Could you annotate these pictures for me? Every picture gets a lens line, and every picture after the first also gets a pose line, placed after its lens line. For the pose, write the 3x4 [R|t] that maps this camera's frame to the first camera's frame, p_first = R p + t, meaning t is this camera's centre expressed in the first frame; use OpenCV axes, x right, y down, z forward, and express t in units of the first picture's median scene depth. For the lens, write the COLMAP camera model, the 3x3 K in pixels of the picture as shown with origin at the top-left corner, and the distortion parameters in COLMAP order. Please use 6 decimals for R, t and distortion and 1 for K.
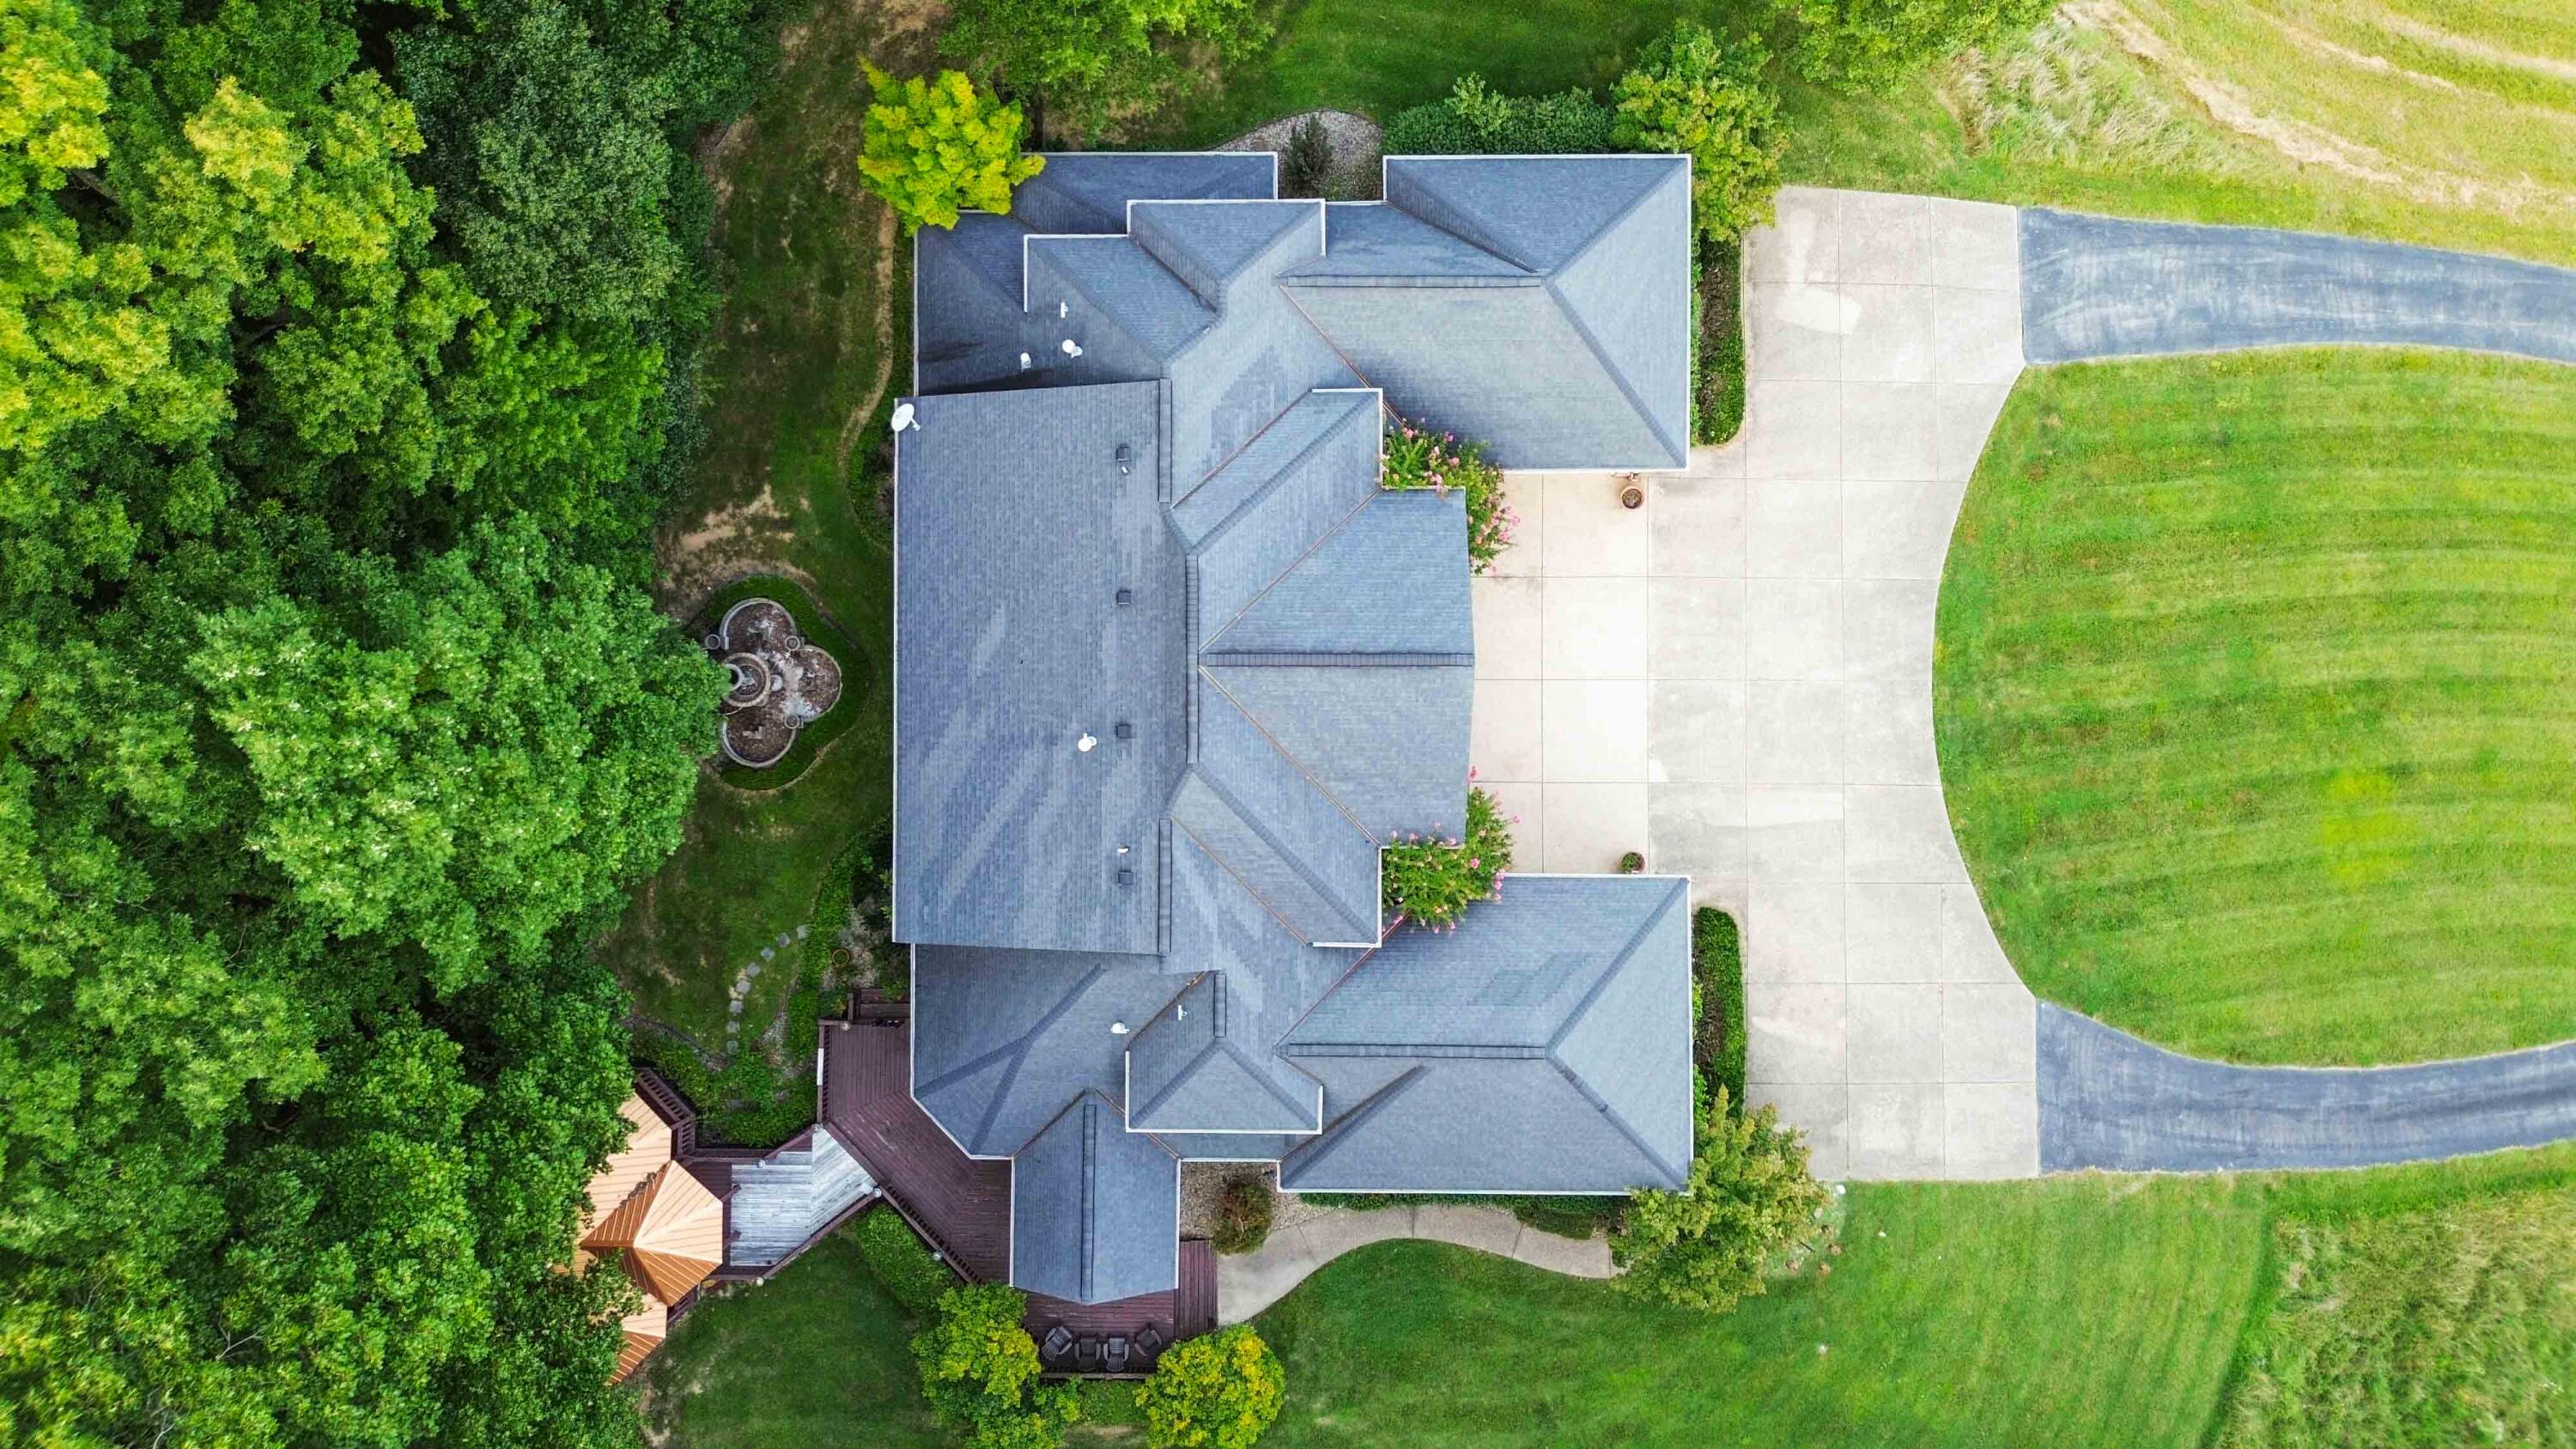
lens RADIAL K [[1819.0, 0, 1273.9], [0, 1819.0, 711.8], [0, 0, 1]] dist [0.081065, -0.090815]
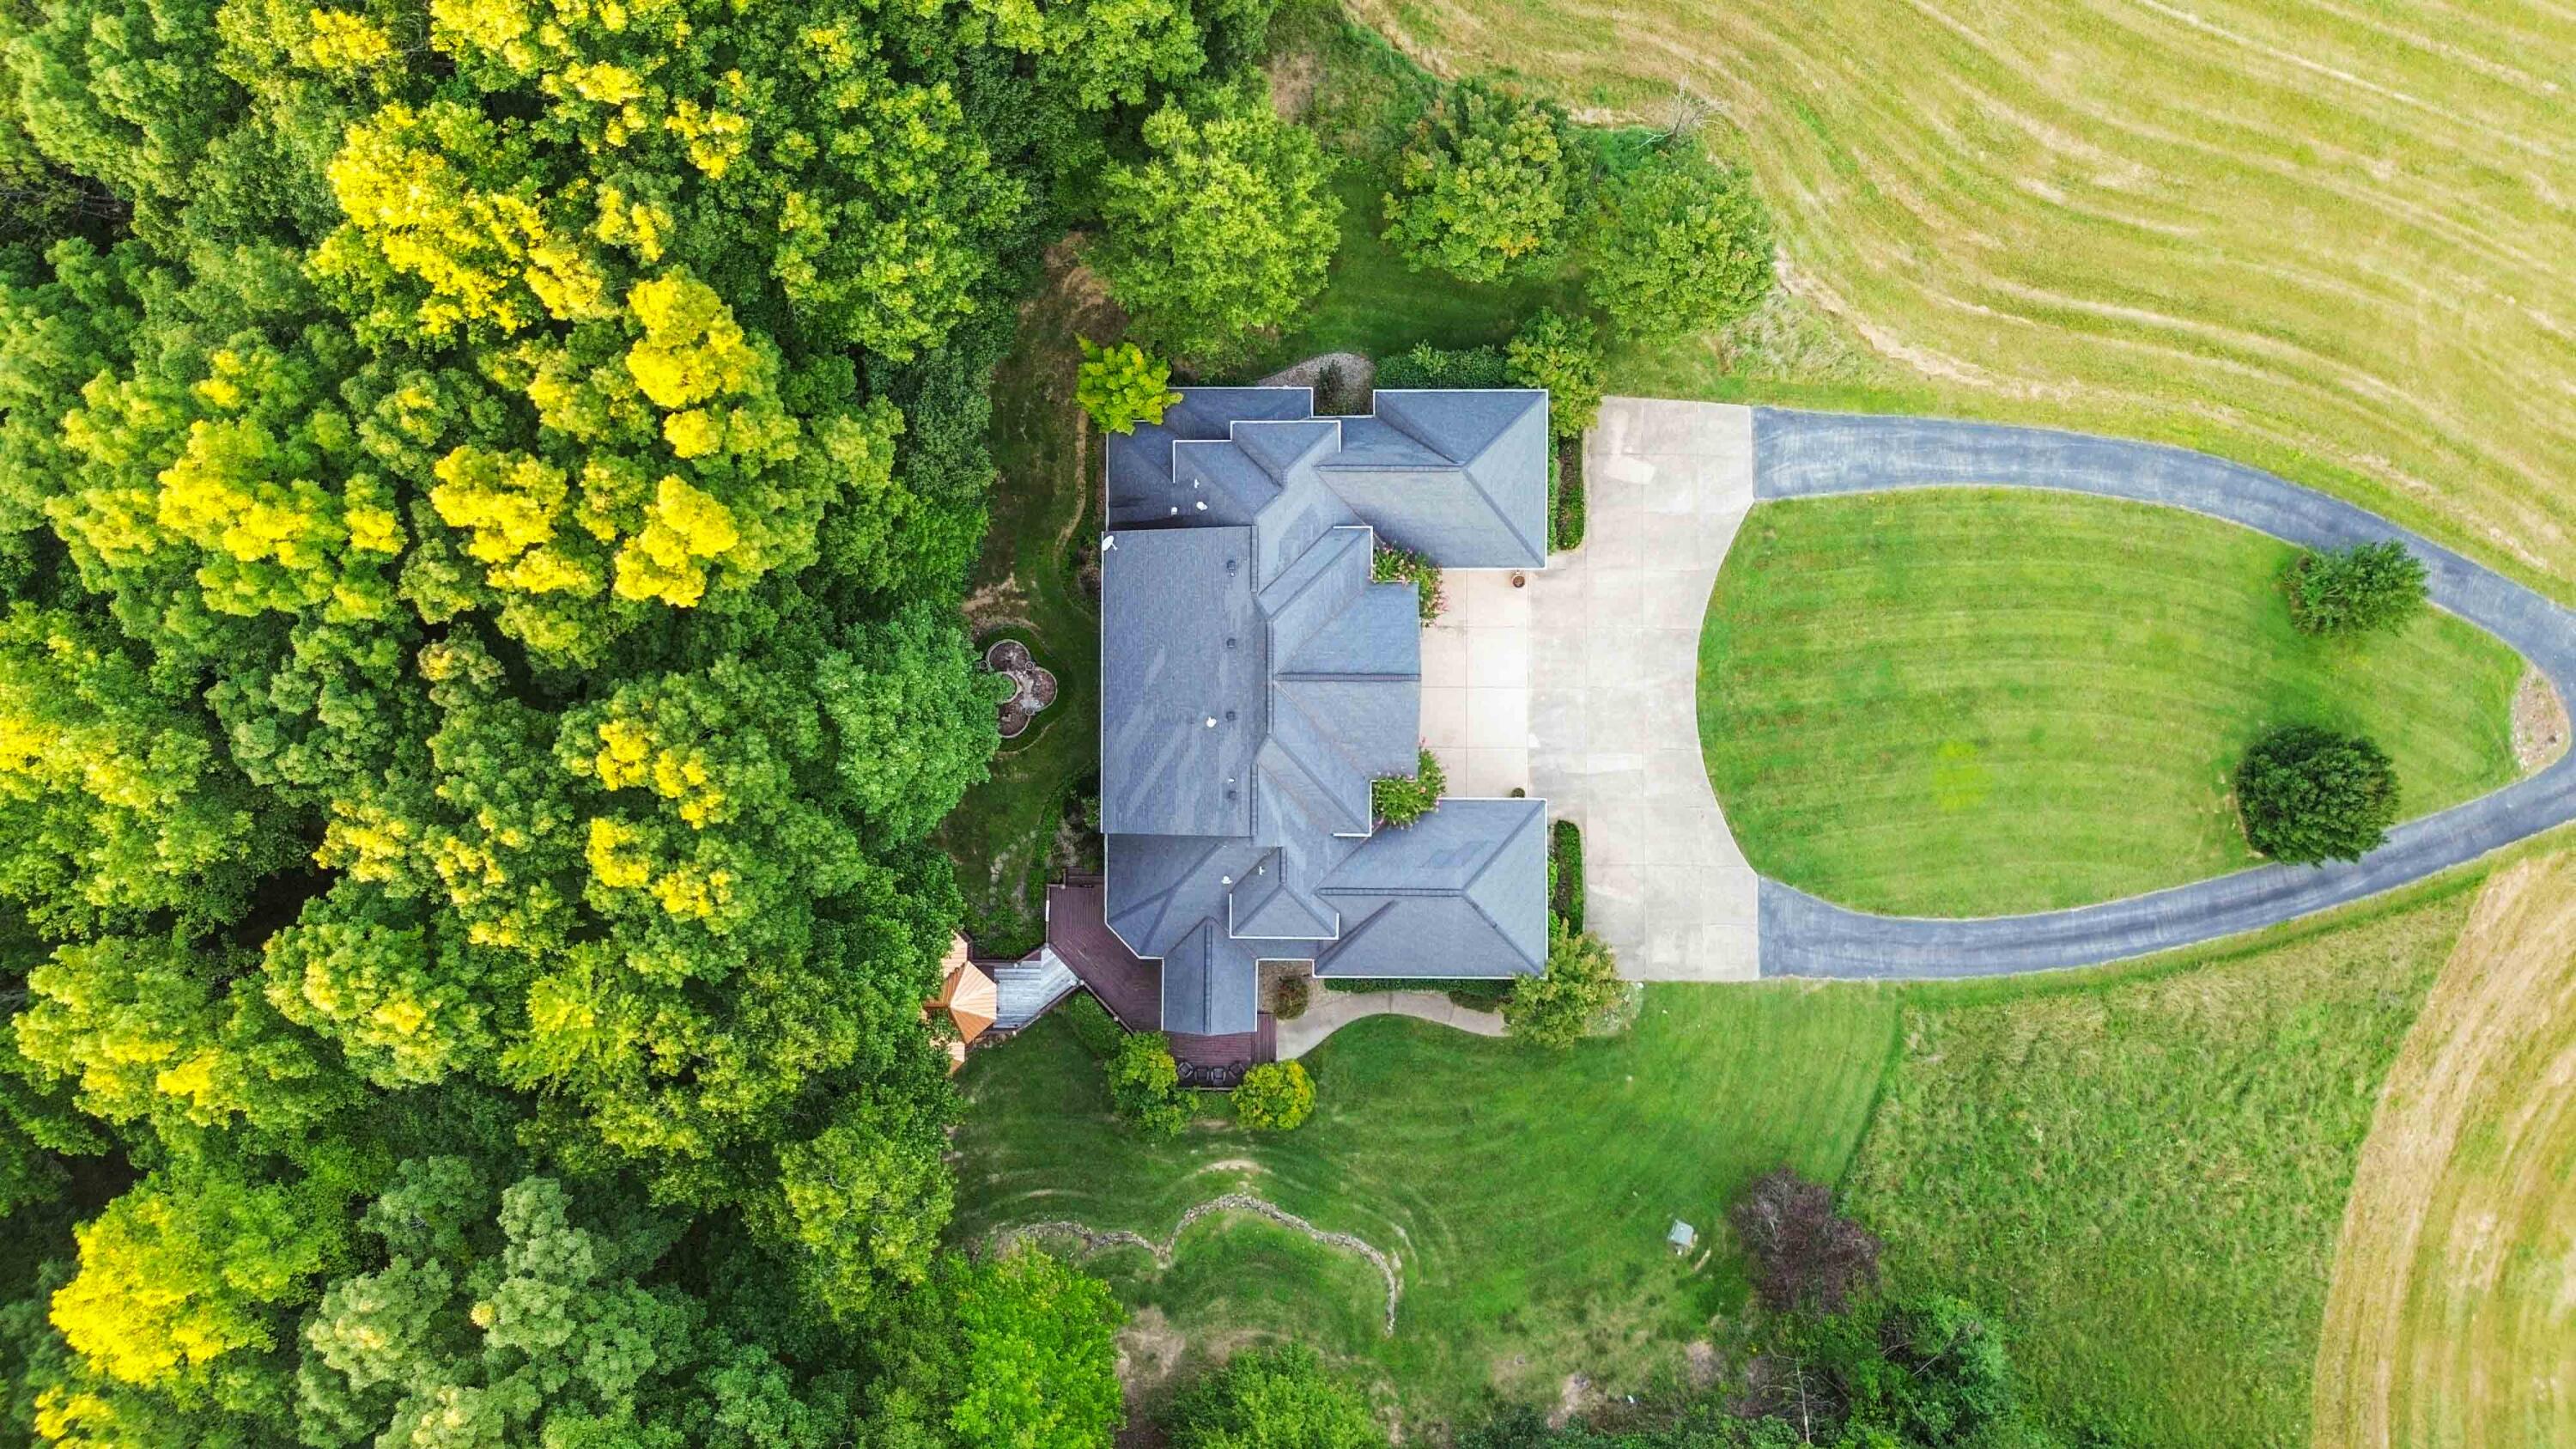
lens RADIAL K [[1819.0, 0, 1273.9], [0, 1819.0, 711.8], [0, 0, 1]] dist [0.081065, -0.090815]
pose [[1.000000, 0.000952, -0.000209, -0.033182], [-0.000952, 0.999999, 0.000879, 0.004073], [0.000210, -0.000879, 1.000000, -0.710762]]
